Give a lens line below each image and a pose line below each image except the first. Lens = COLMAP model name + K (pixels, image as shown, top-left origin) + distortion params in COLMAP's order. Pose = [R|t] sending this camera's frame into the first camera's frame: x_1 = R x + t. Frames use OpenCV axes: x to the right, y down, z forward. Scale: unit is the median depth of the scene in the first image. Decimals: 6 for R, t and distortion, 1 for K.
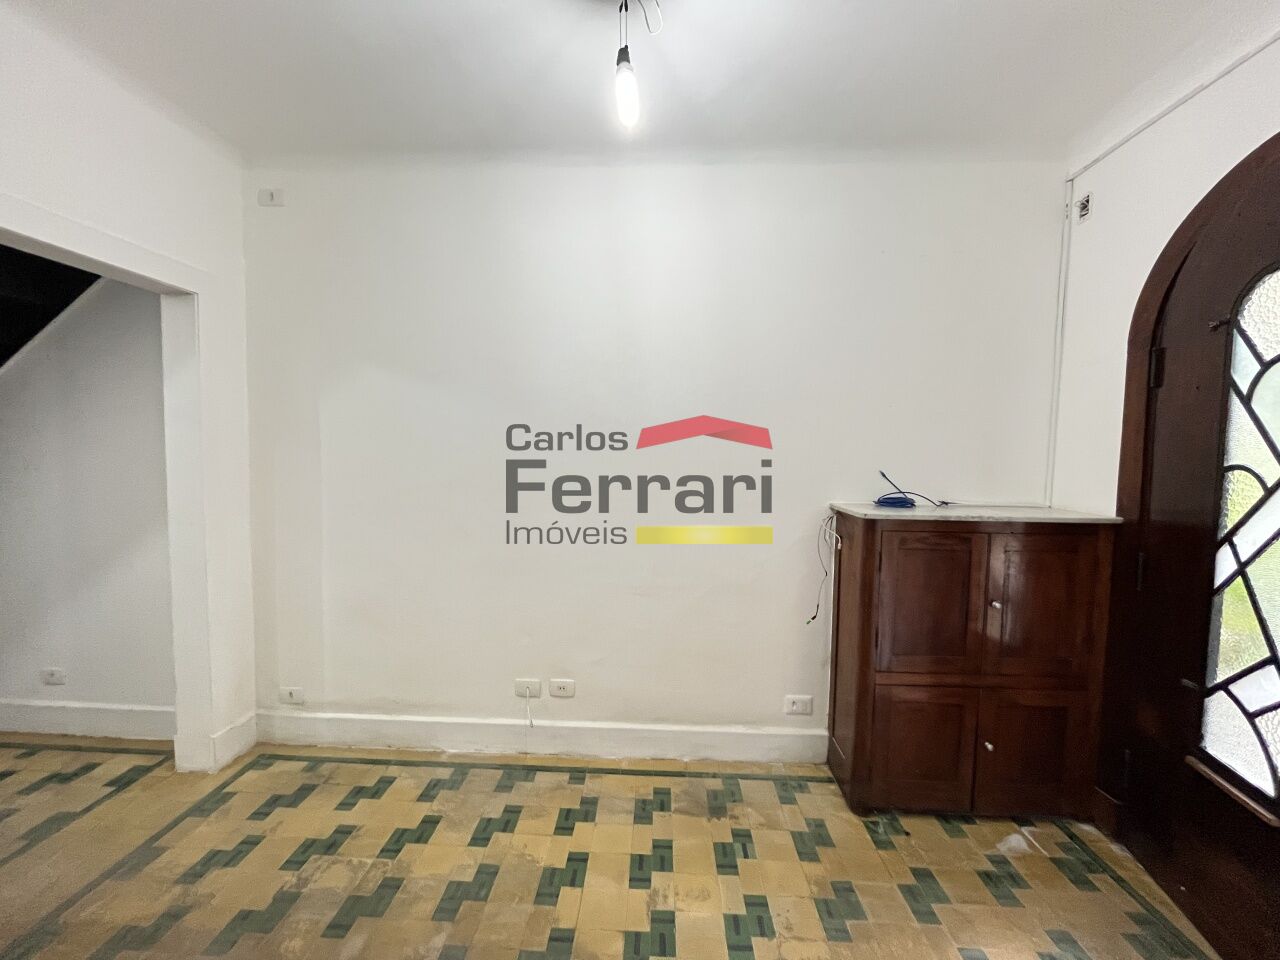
lens RADIAL K [[514.1, 0, 640.0], [0, 514.1, 480.0], [0, 0, 1]] dist [-0.001241, -0.000304]
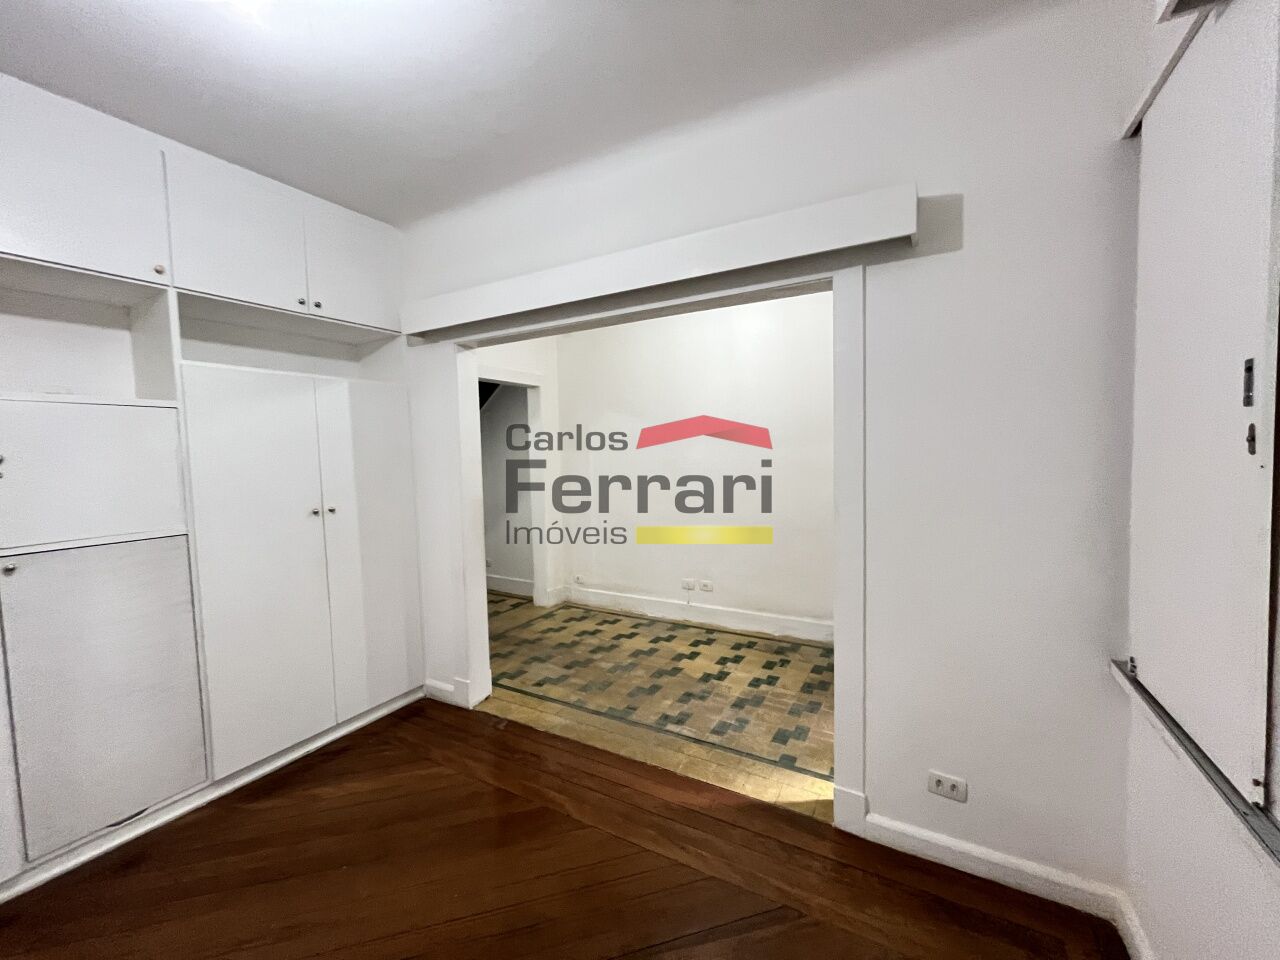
lens RADIAL K [[514.1, 0, 640.0], [0, 514.1, 480.0], [0, 0, 1]] dist [-0.001241, -0.000304]
pose [[0.886427, -0.007983, -0.462799, 0.526119], [0.009805, 0.999951, 0.001532, 0.041827], [0.462764, -0.005896, 0.886462, -0.747964]]
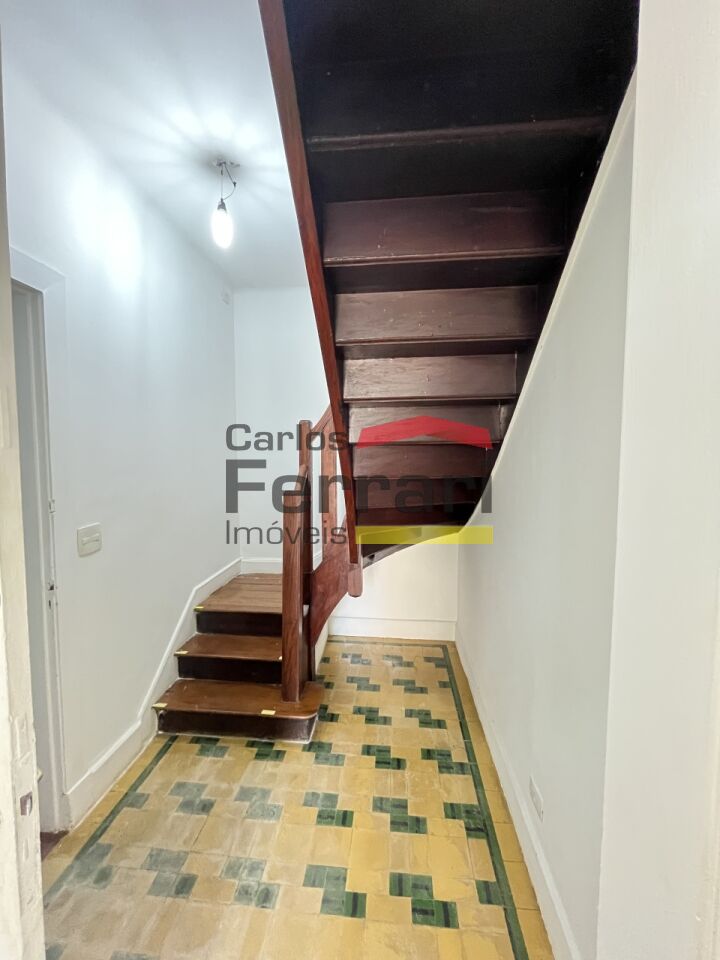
lens RADIAL K [[385.5, 0, 360.0], [0, 385.5, 480.0], [0, 0, 1]] dist [-0.001241, -0.000304]
pose [[-0.047347, 0.057347, -0.997231, 0.457794], [-0.051785, 0.996867, 0.059785, -0.074339], [0.997535, 0.054473, -0.044229, 0.836161]]
